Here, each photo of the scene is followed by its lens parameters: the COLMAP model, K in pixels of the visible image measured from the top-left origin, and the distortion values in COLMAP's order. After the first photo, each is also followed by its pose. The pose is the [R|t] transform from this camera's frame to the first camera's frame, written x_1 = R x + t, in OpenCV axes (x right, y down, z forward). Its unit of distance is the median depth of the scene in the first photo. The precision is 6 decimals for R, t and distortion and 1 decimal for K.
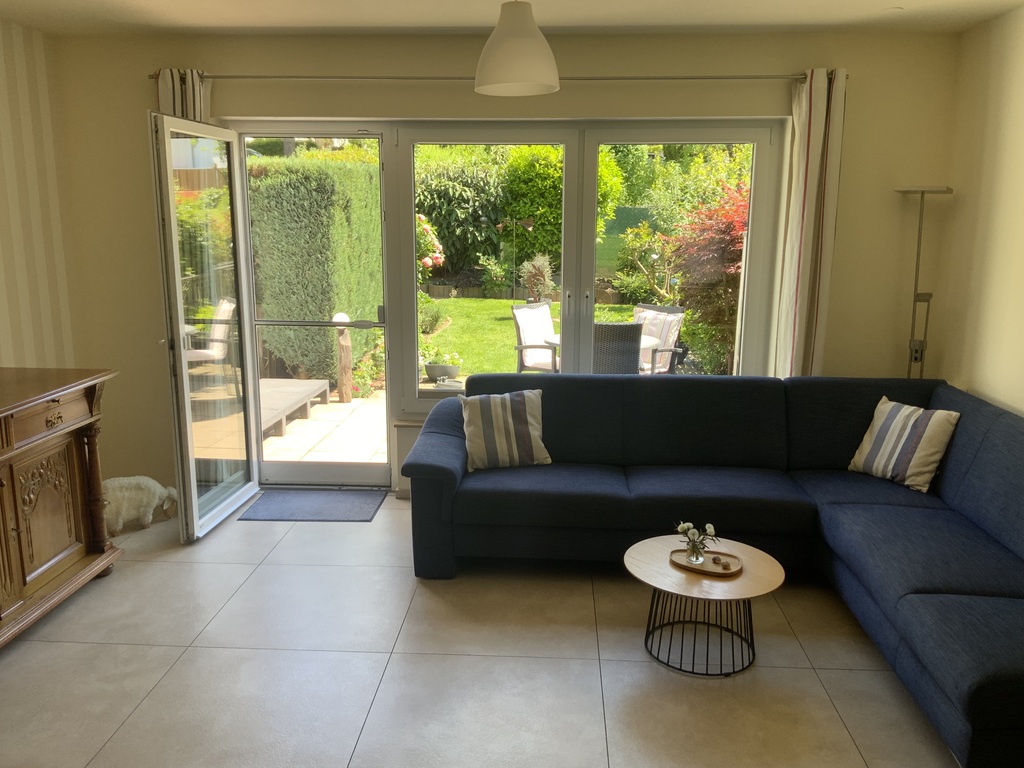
lens RADIAL K [[857.2, 0, 512.0], [0, 857.2, 384.0], [0, 0, 1]] dist [0.139318, -0.246070]
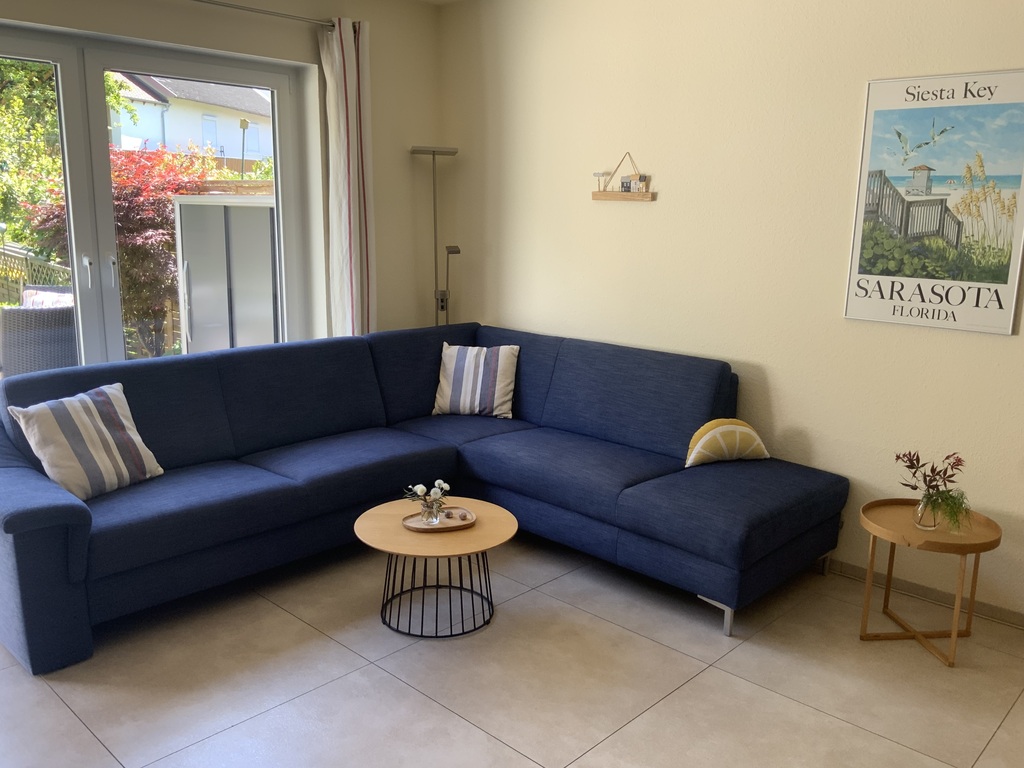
lens RADIAL K [[857.2, 0, 512.0], [0, 857.2, 384.0], [0, 0, 1]] dist [0.139318, -0.246070]
pose [[0.644173, -0.146046, 0.750808, -0.344452], [0.134116, 0.987961, 0.077109, -0.005849], [-0.753030, 0.051024, 0.656005, 0.249148]]
